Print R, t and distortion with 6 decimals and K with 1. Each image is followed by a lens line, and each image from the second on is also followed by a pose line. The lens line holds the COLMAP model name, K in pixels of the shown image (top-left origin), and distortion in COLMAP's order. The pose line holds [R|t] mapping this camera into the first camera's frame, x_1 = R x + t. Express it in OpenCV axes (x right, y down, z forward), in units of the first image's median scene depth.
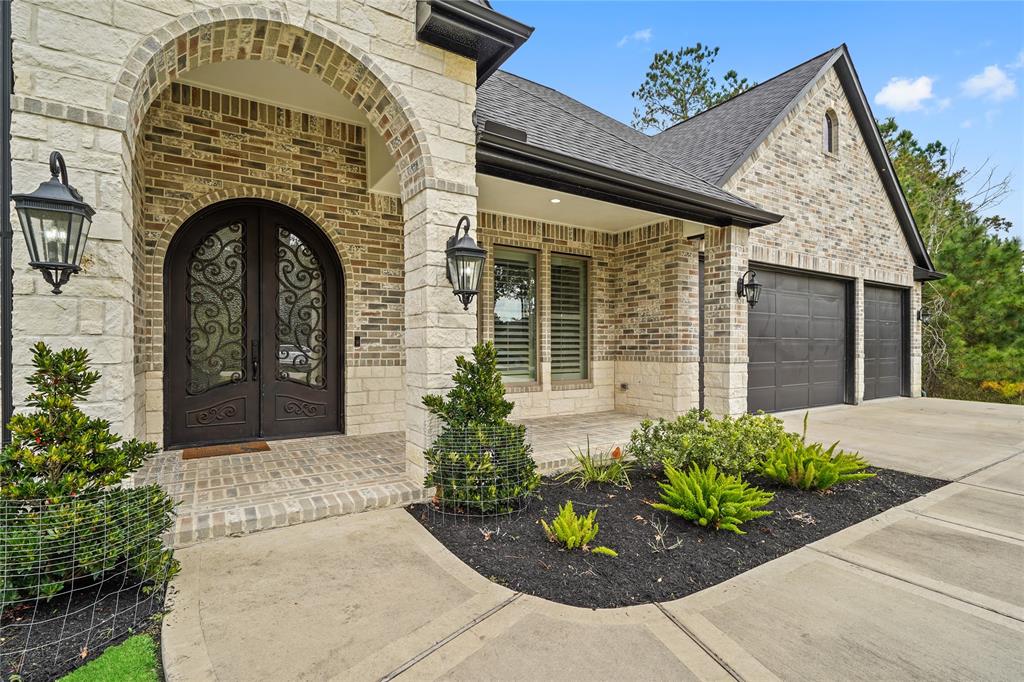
lens RADIAL K [[461.2, 0, 512.9], [0, 461.2, 347.5], [0, 0, 1]] dist [0.003105, 0.000199]
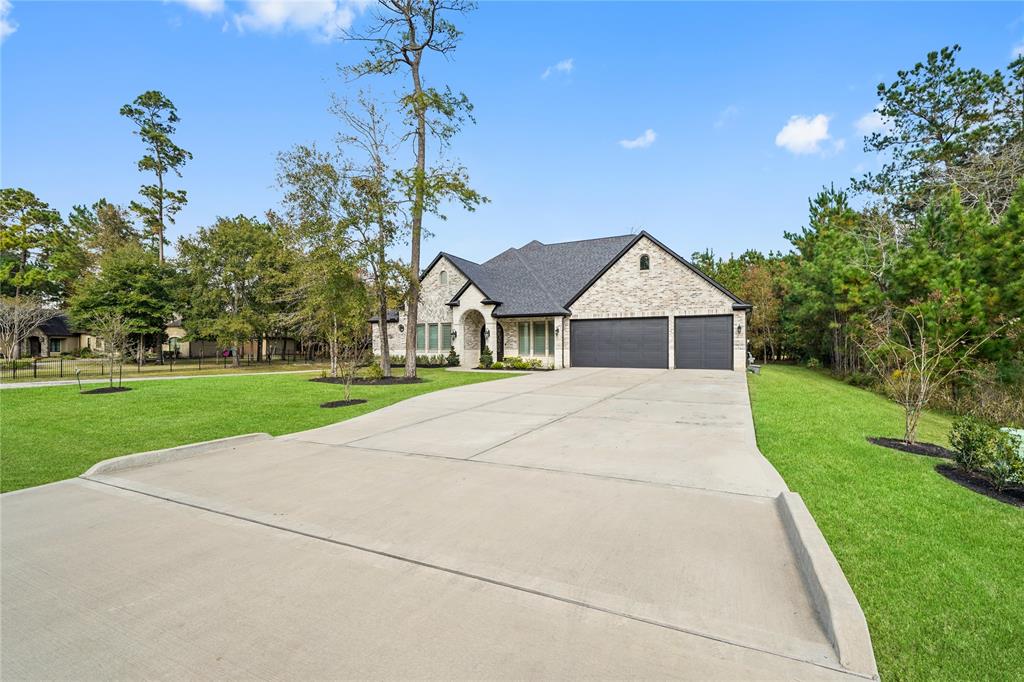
lens RADIAL K [[420.8, 0, 508.0], [0, 420.8, 344.3], [0, 0, 1]] dist [-0.000493, -0.000058]
pose [[0.506997, -0.008250, -0.861908, 2.382606], [-0.004243, 0.999918, -0.012066, 0.025038], [0.861938, 0.009775, 0.506920, -0.869768]]
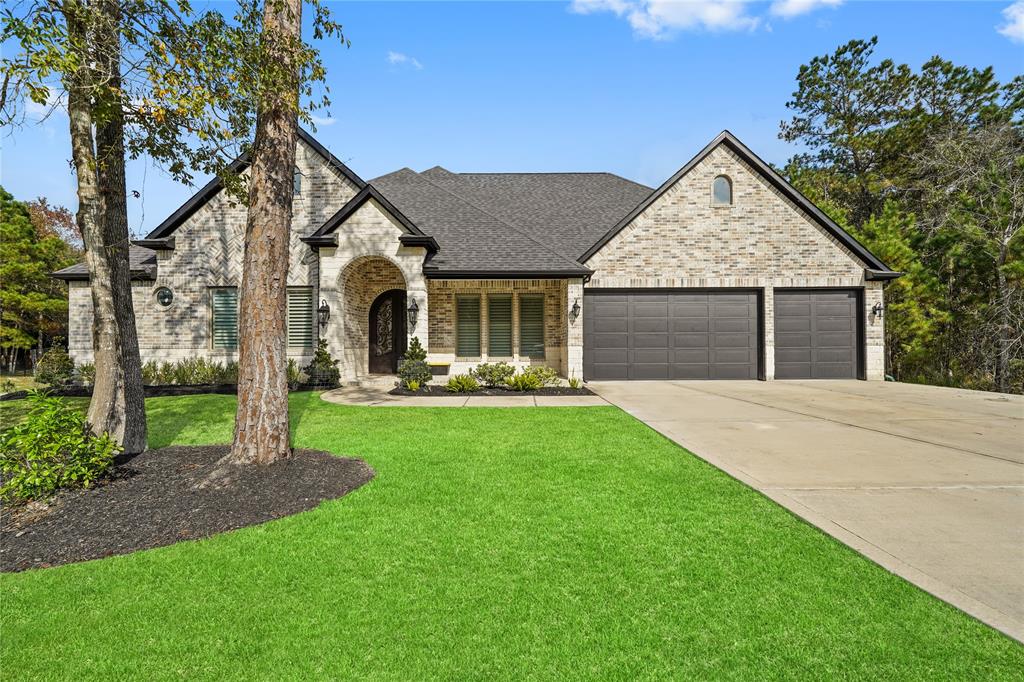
lens RADIAL K [[420.8, 0, 513.2], [0, 420.8, 337.3], [0, 0, 1]] dist [-0.000493, -0.000058]
pose [[0.837825, -0.017805, -0.545649, 0.868937], [0.000943, 0.999514, -0.031166, 0.035299], [0.545939, 0.025597, 0.837434, -0.457478]]
